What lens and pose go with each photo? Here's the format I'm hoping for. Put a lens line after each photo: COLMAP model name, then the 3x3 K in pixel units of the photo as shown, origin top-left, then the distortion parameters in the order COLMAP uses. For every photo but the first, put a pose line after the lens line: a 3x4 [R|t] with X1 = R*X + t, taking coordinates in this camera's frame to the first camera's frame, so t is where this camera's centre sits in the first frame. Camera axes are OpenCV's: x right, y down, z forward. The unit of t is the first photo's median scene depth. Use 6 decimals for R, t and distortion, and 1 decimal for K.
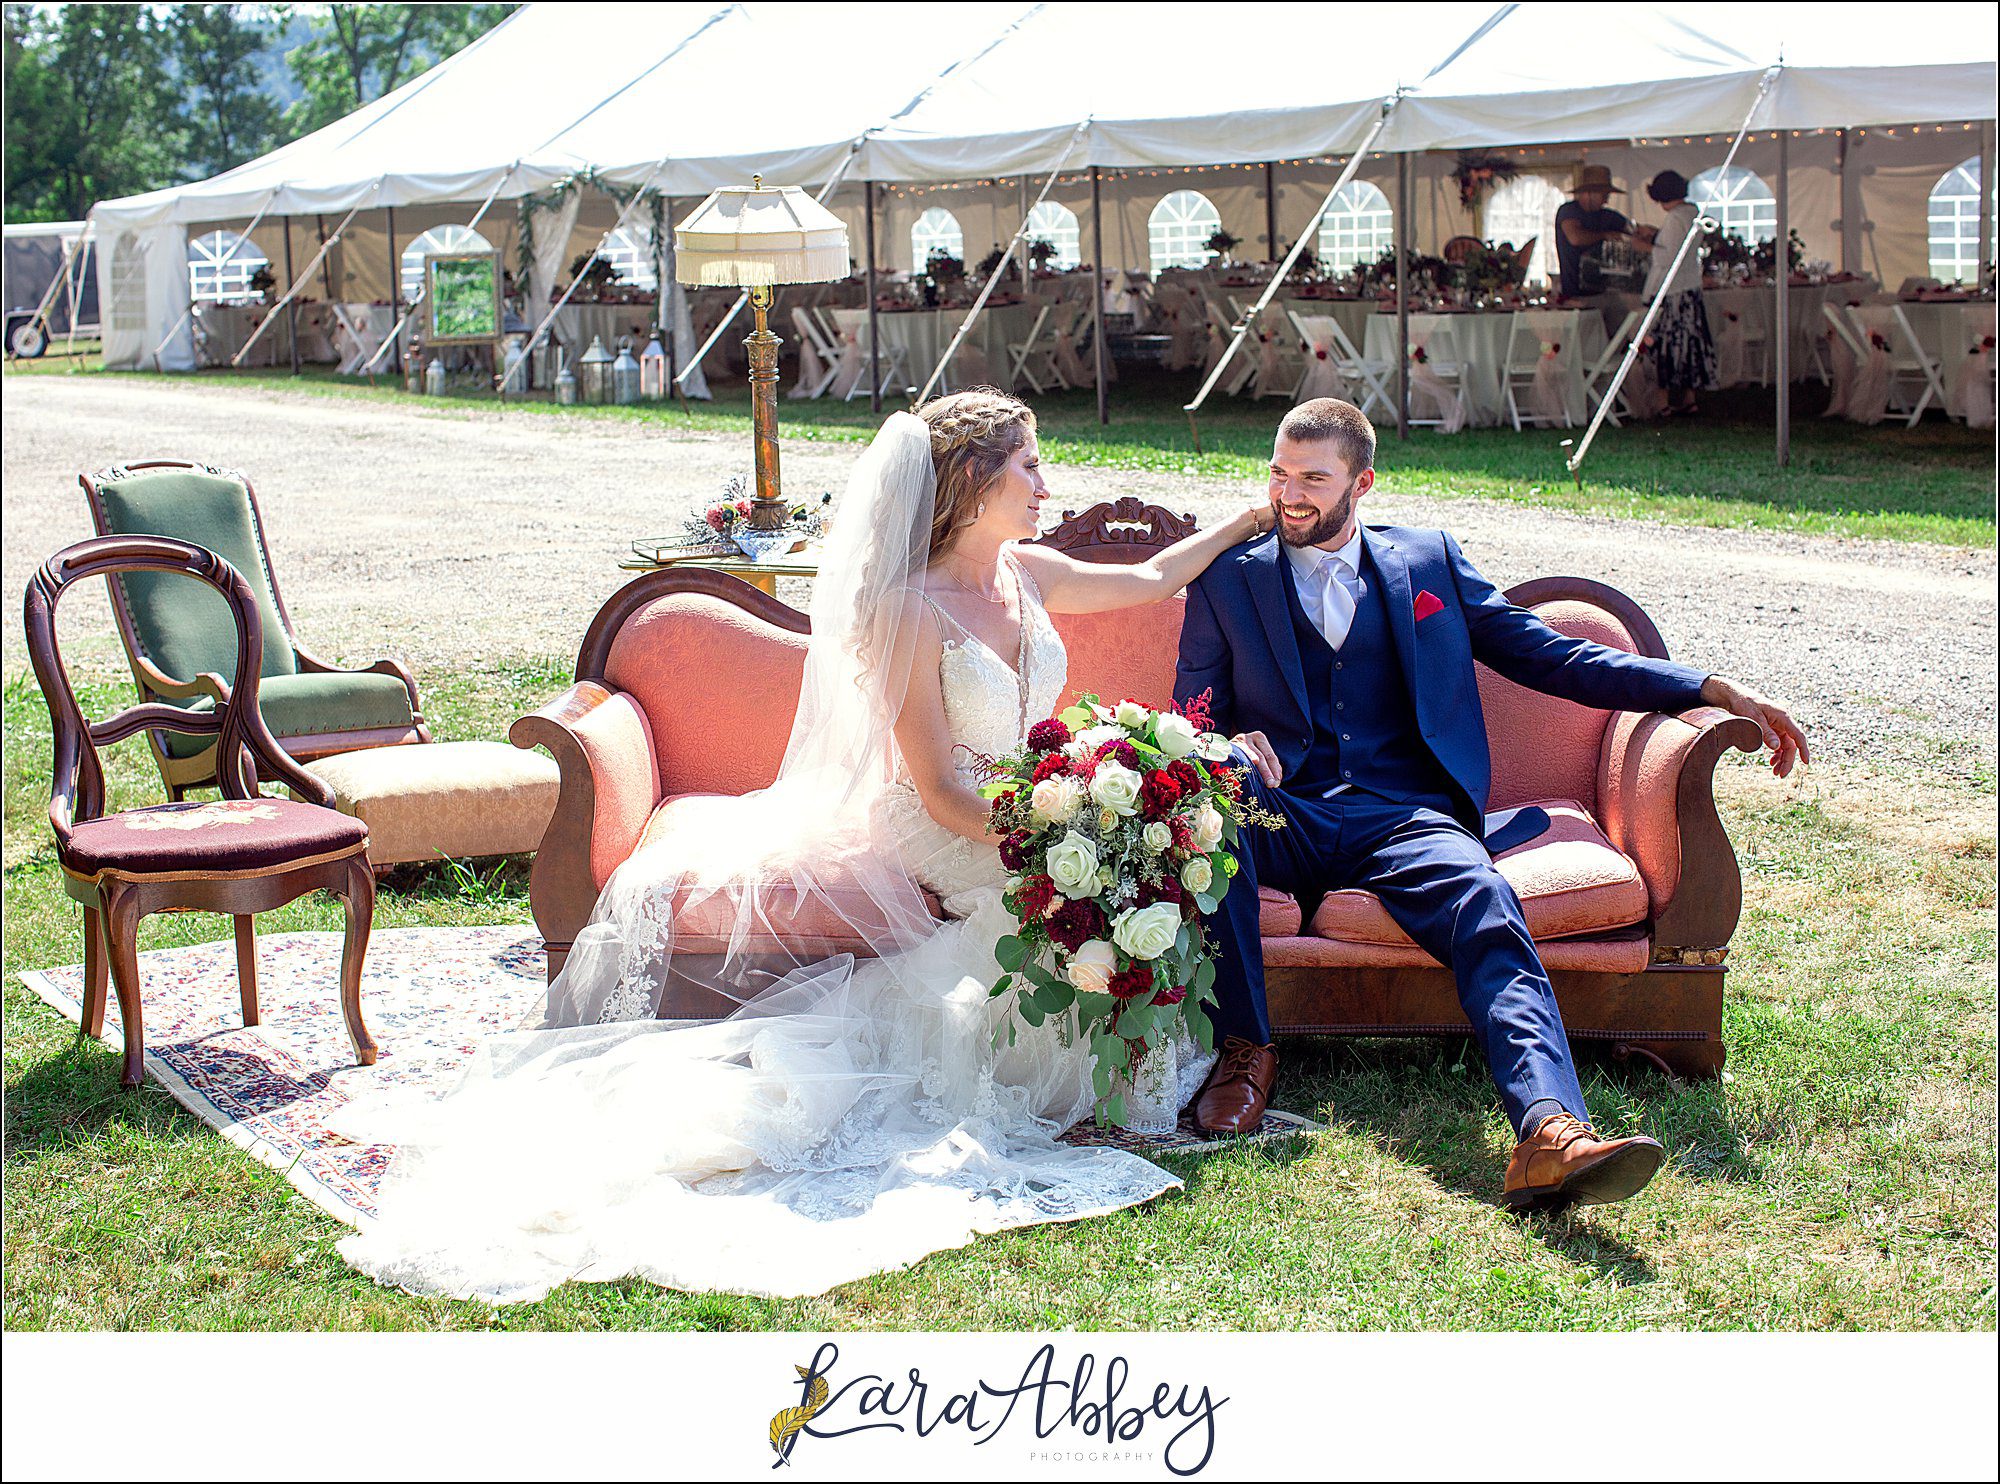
lens RADIAL K [[2923.0, 0, 996.7], [0, 2923.0, 682.2], [0, 0, 1]] dist [-0.166950, 0.369467]
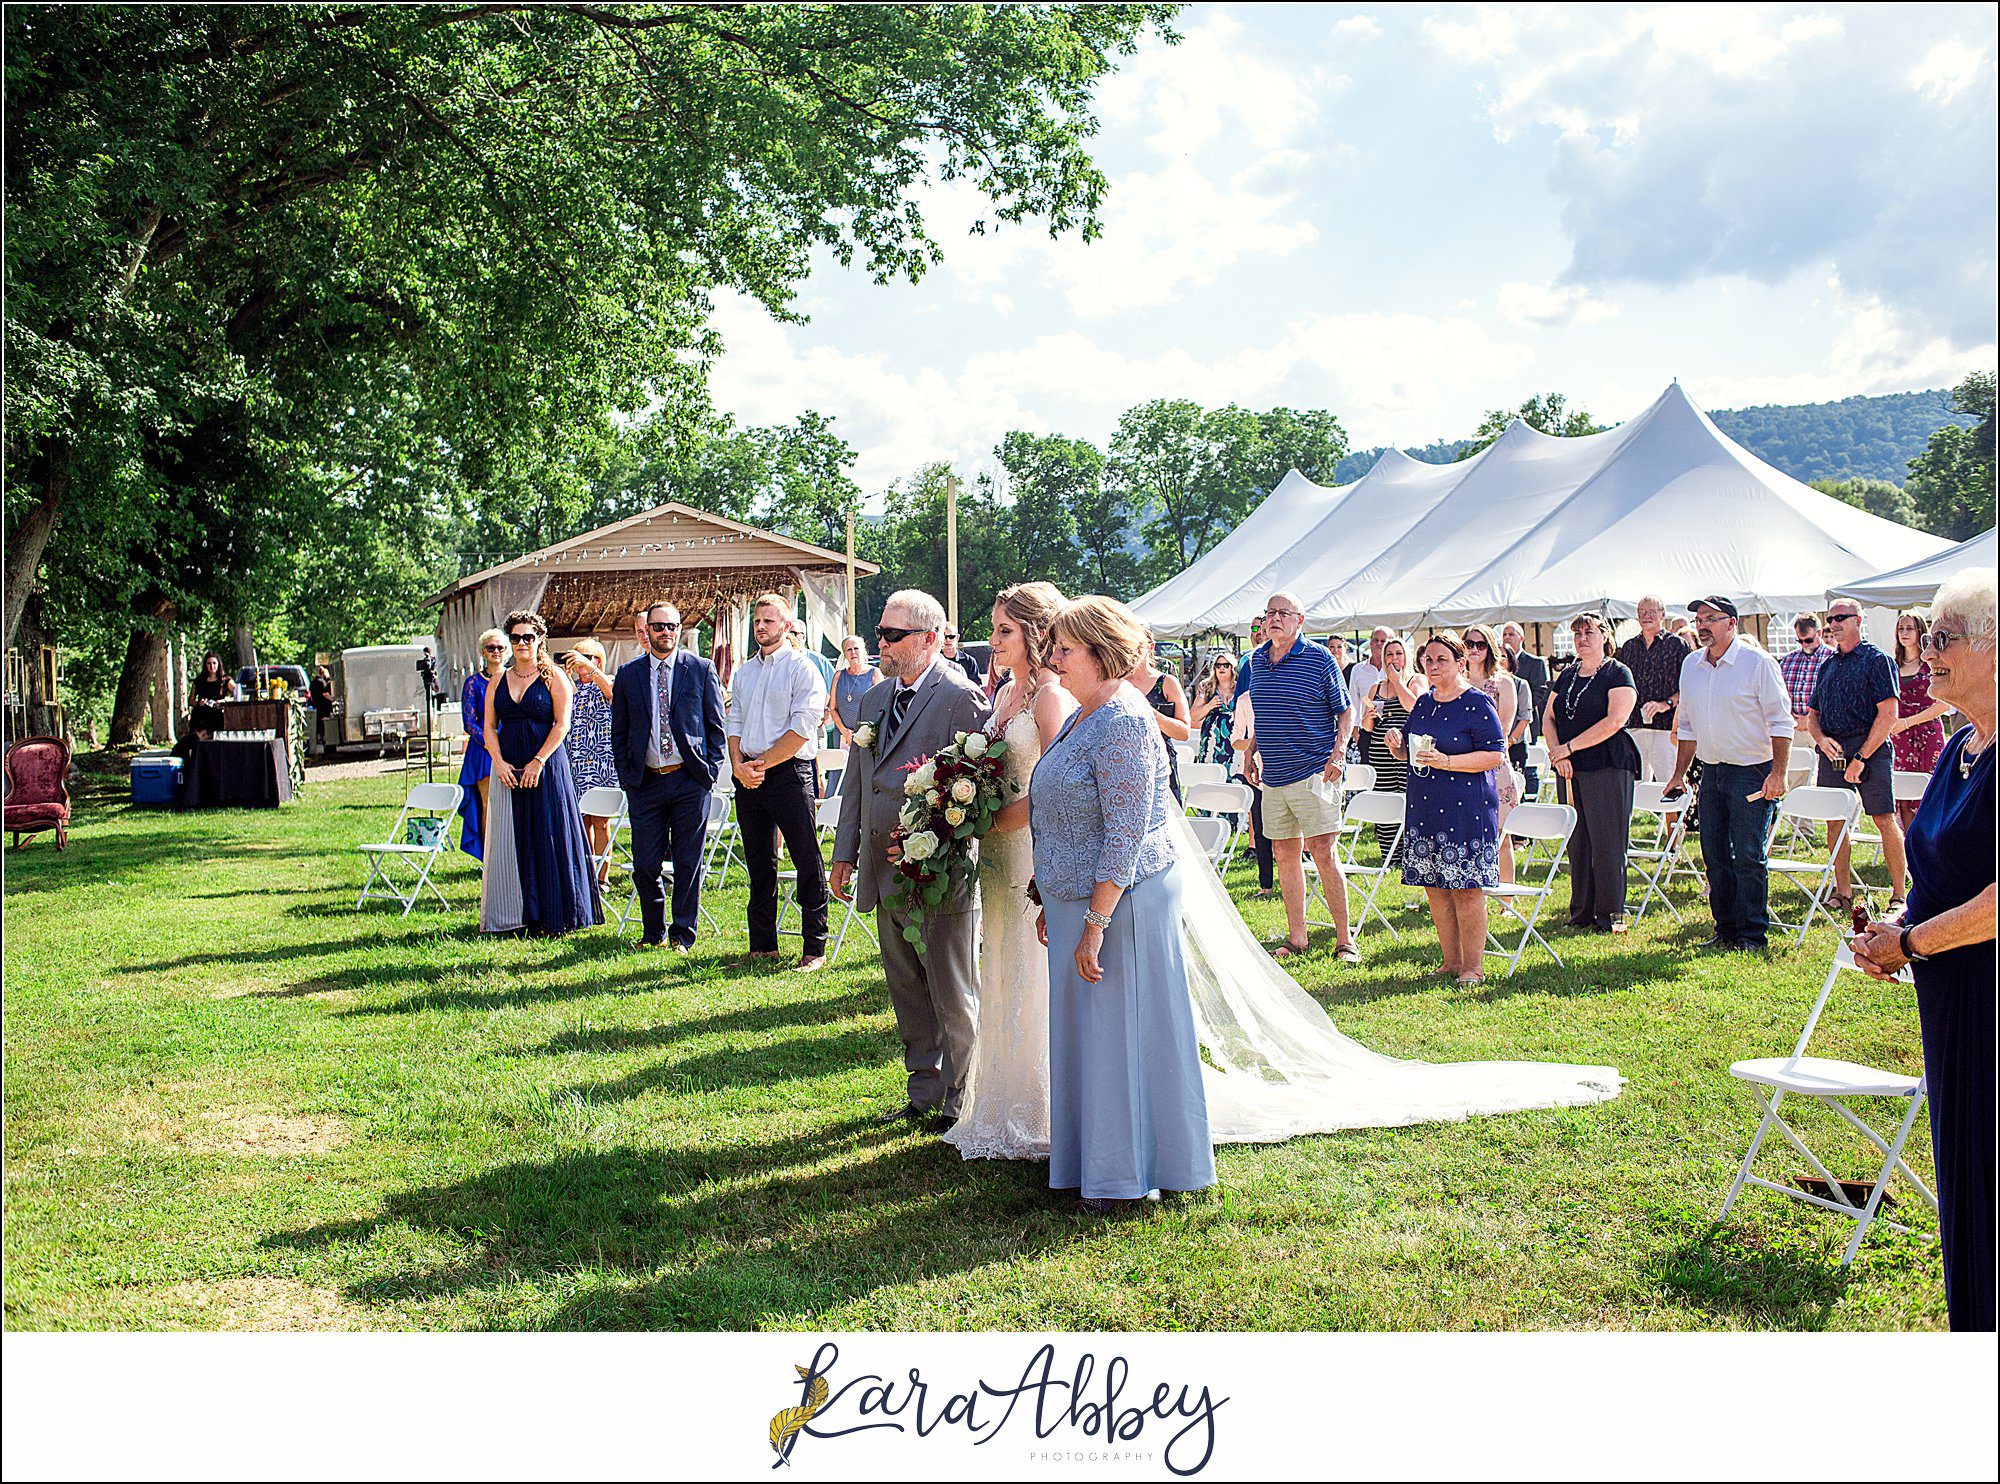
lens RADIAL K [[2103.0, 0, 1002.5], [0, 2103.0, 644.8], [0, 0, 1]] dist [-0.072375, 0.030601]
pose [[0.952735, -0.010090, -0.303636, 0.241536], [-0.033379, 0.989921, -0.137629, 0.110185], [0.301965, 0.141259, 0.942795, -0.853216]]
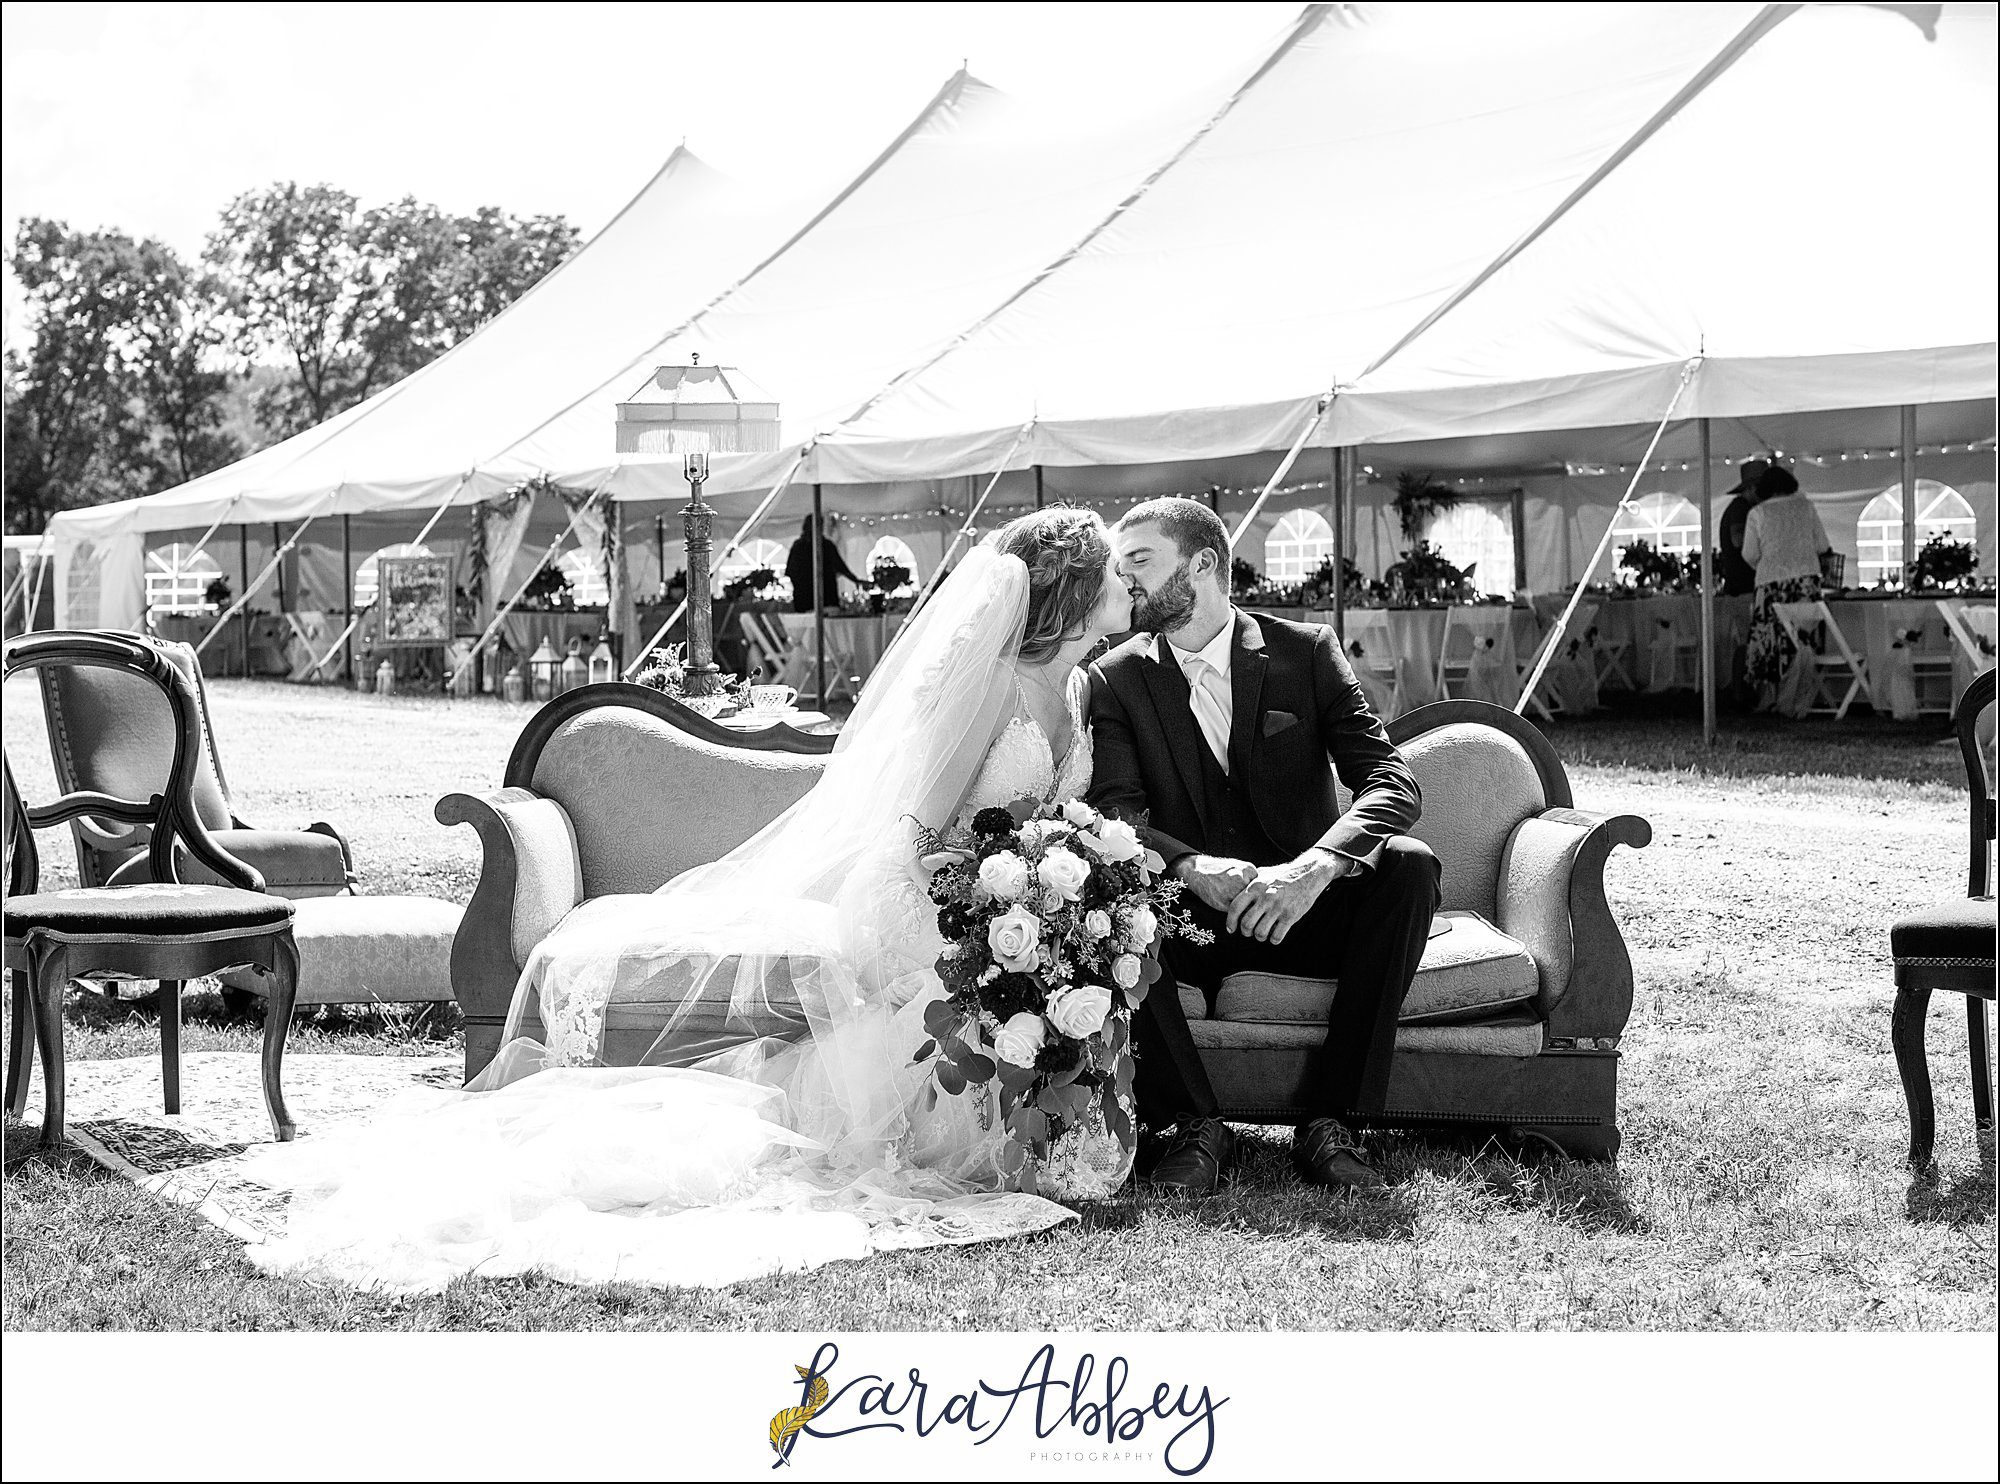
lens RADIAL K [[2923.0, 0, 996.7], [0, 2923.0, 682.2], [0, 0, 1]] dist [-0.166950, 0.369467]
pose [[0.999783, 0.012721, 0.016489, 0.001950], [-0.010616, 0.992472, -0.122013, 0.013981], [-0.017917, 0.121811, 0.992392, -0.004268]]
